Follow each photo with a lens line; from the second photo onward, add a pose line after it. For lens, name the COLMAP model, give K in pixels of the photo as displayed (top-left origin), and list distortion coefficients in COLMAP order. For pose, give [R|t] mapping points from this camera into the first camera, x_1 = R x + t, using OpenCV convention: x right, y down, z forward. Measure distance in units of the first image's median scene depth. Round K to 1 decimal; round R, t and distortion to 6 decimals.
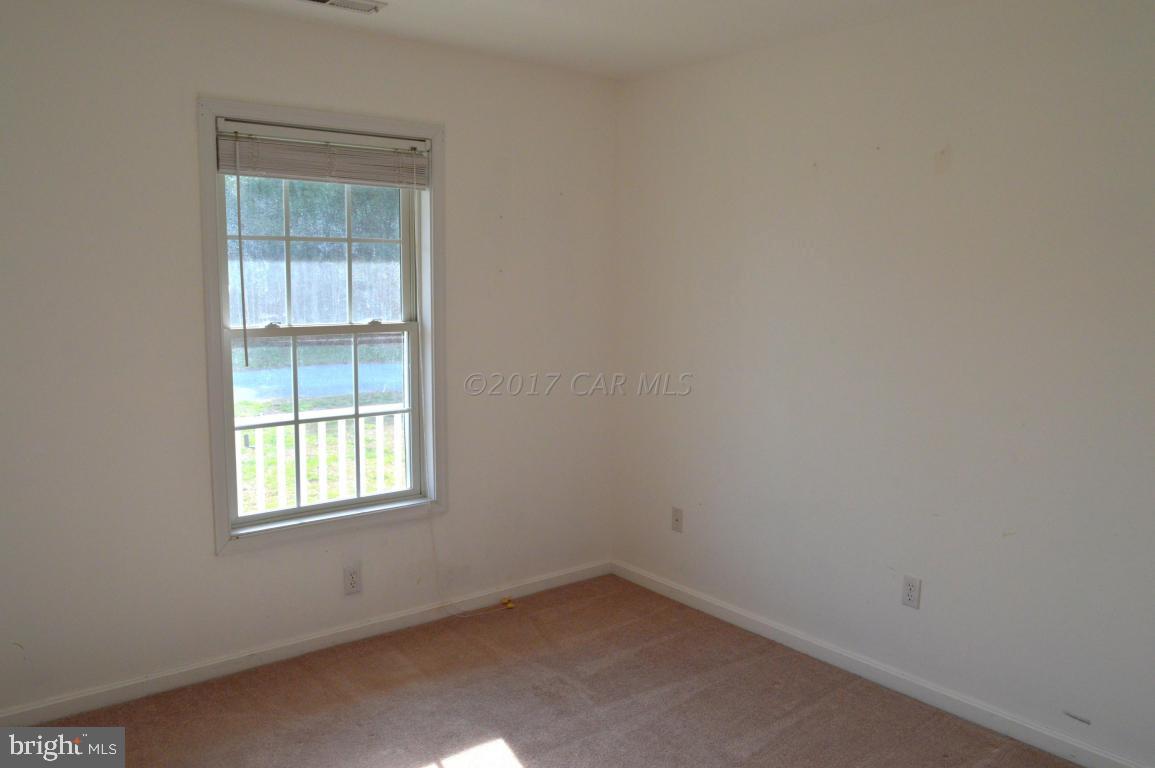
lens RADIAL K [[895.8, 0, 577.5], [0, 895.8, 384.0], [0, 0, 1]] dist [0.001123, 0.001562]
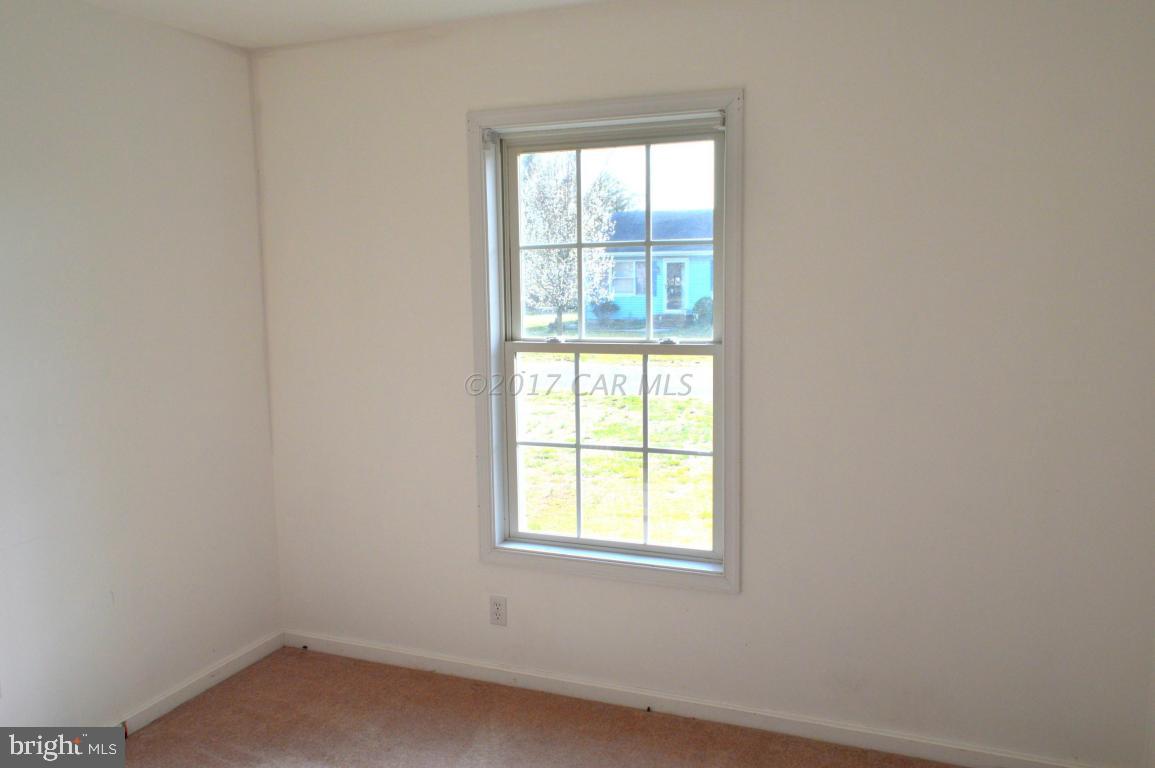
lens RADIAL K [[1011.4, 0, 575.7], [0, 1011.4, 416.1], [0, 0, 1]] dist [-0.007600, -0.001017]
pose [[0.436119, 0.101455, -0.894152, 0.584978], [-0.094361, 0.993302, 0.066681, -0.054685], [0.894928, 0.055292, 0.442771, 0.503669]]
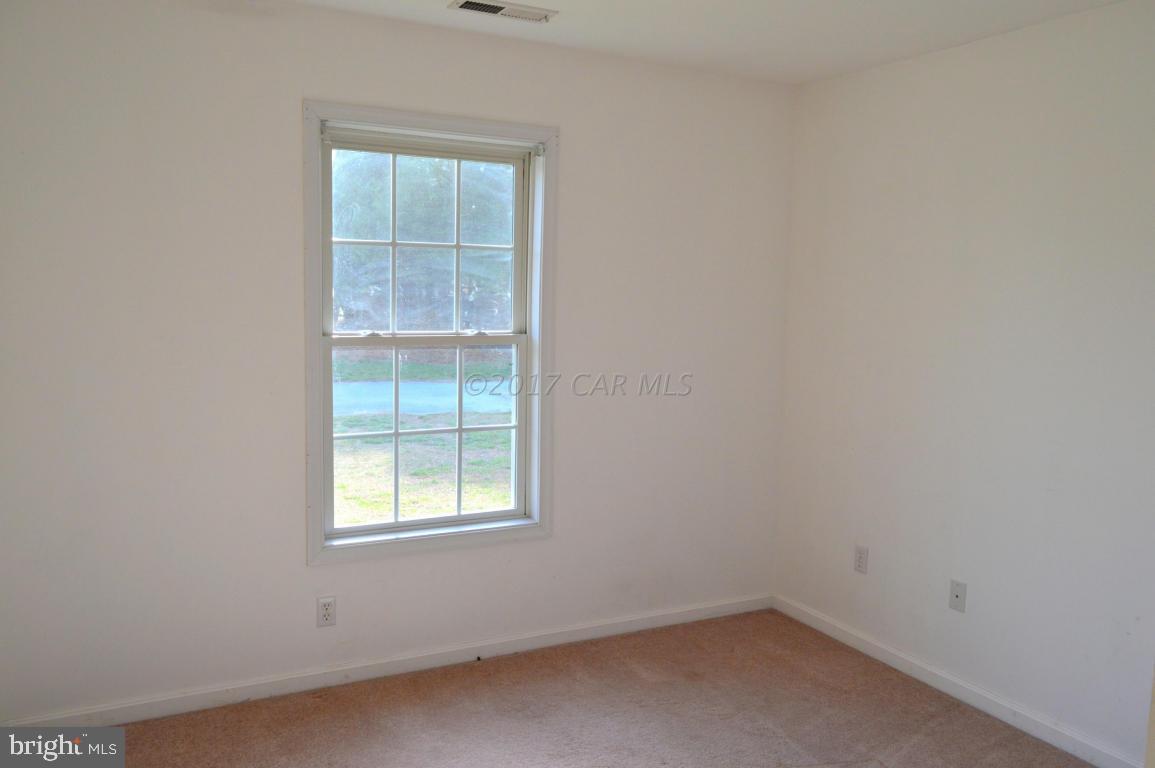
lens RADIAL K [[913.5, 0, 577.5], [0, 913.5, 384.0], [0, 0, 1]] dist [-0.010259, 0.000414]
pose [[0.978269, 0.032944, -0.204704, 0.076807], [-0.036131, 0.999277, -0.011852, -0.007102], [0.204166, 0.018991, 0.978752, 0.061171]]
